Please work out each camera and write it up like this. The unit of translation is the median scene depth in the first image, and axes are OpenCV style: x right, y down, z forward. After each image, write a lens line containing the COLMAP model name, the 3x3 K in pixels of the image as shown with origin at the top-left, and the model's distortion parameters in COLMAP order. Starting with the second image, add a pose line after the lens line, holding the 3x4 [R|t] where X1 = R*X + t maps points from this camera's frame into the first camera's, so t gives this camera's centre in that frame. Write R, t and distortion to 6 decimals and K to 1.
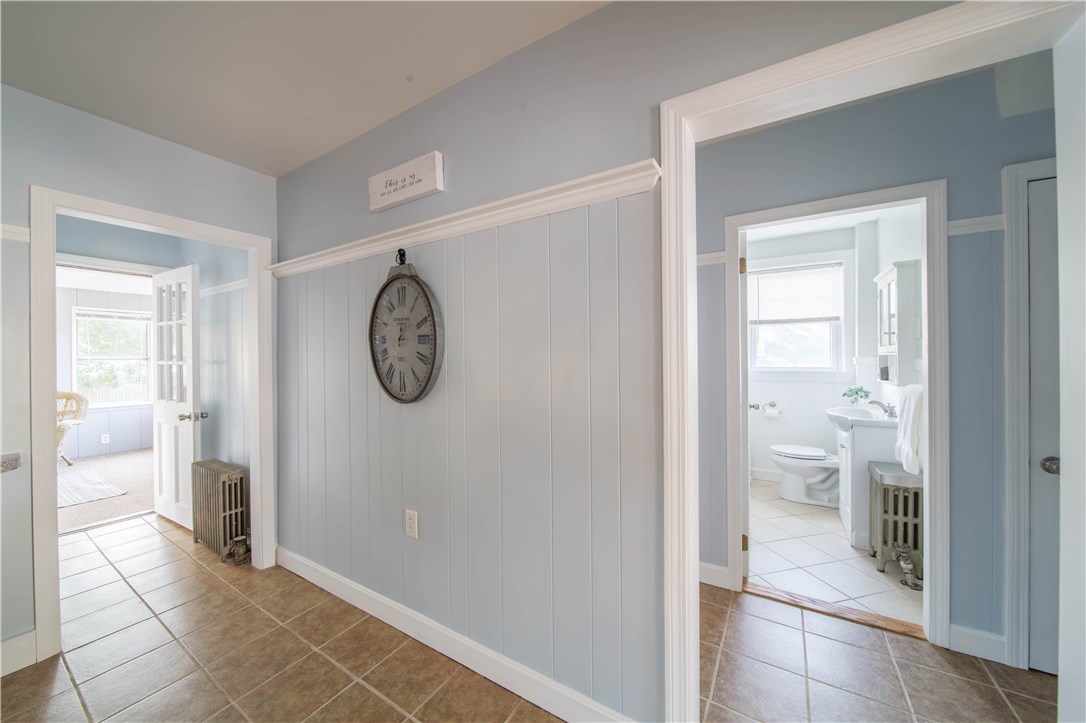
lens RADIAL K [[384.1, 0, 540.8], [0, 384.1, 356.5], [0, 0, 1]] dist [-0.004226, -0.001558]
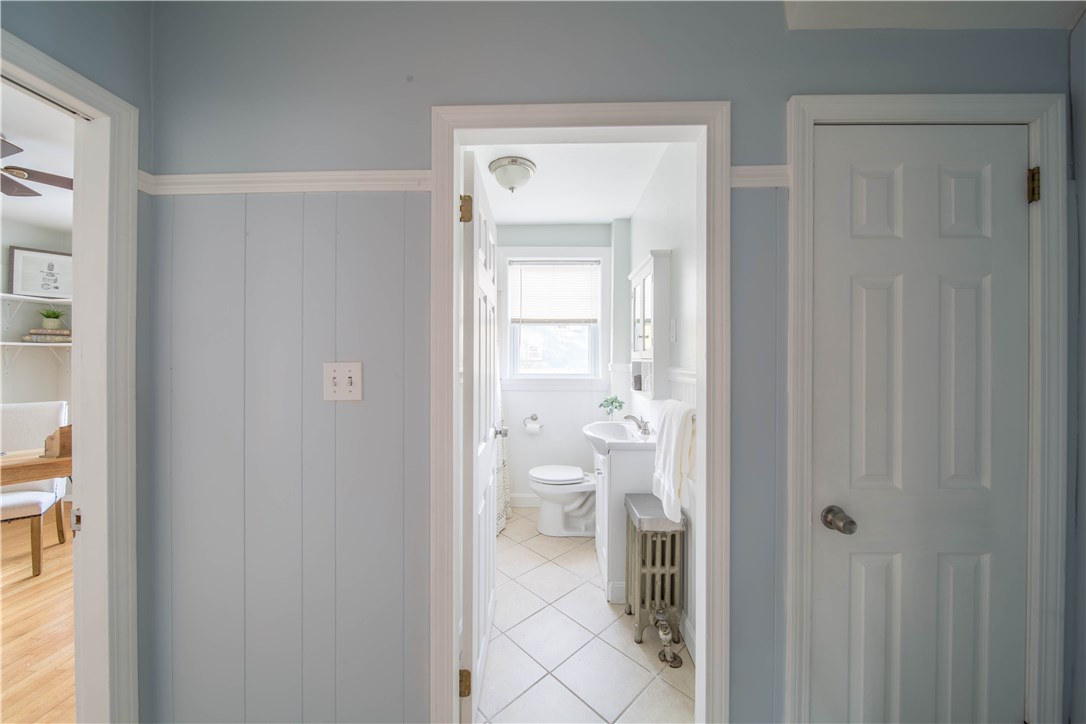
lens RADIAL K [[384.1, 0, 545.4], [0, 384.1, 357.3], [0, 0, 1]] dist [-0.004226, -0.001558]
pose [[0.861570, 0.012204, 0.507492, 0.288220], [-0.009985, 0.999925, -0.007095, -0.006116], [-0.507541, 0.001046, 0.861627, 0.375193]]
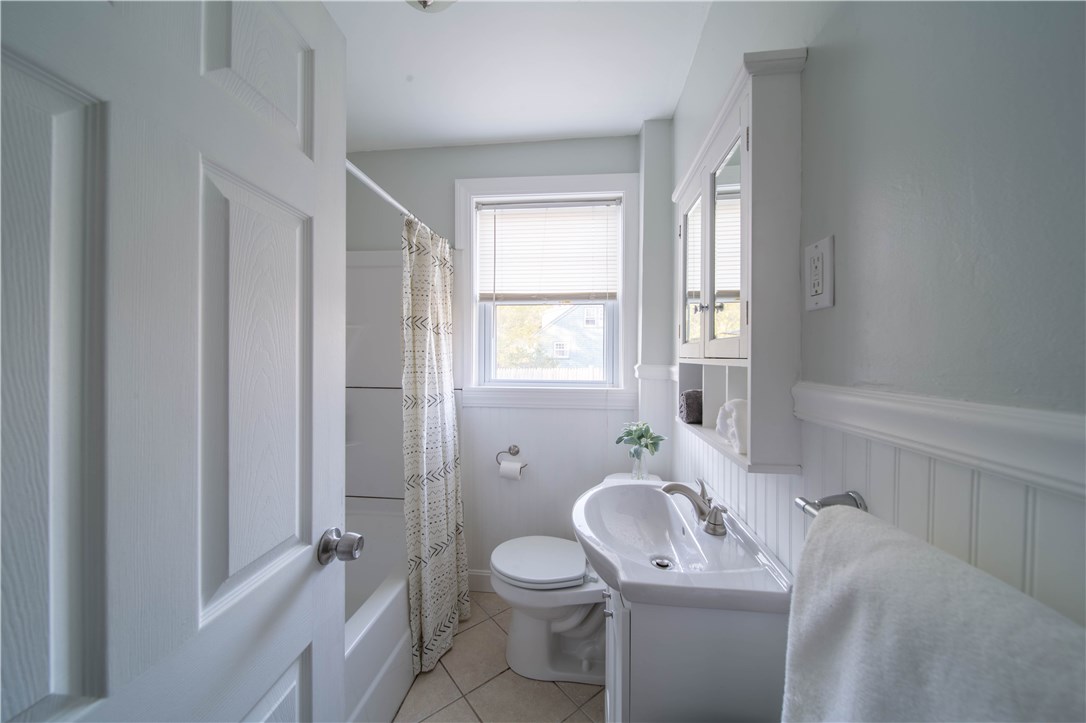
lens RADIAL K [[384.1, 0, 542.3], [0, 384.1, 355.0], [0, 0, 1]] dist [-0.004226, -0.001558]
pose [[0.902621, 0.016174, 0.430132, 0.619164], [-0.014508, 0.999869, -0.007153, -0.009018], [-0.430192, 0.000216, 0.902738, 0.753774]]
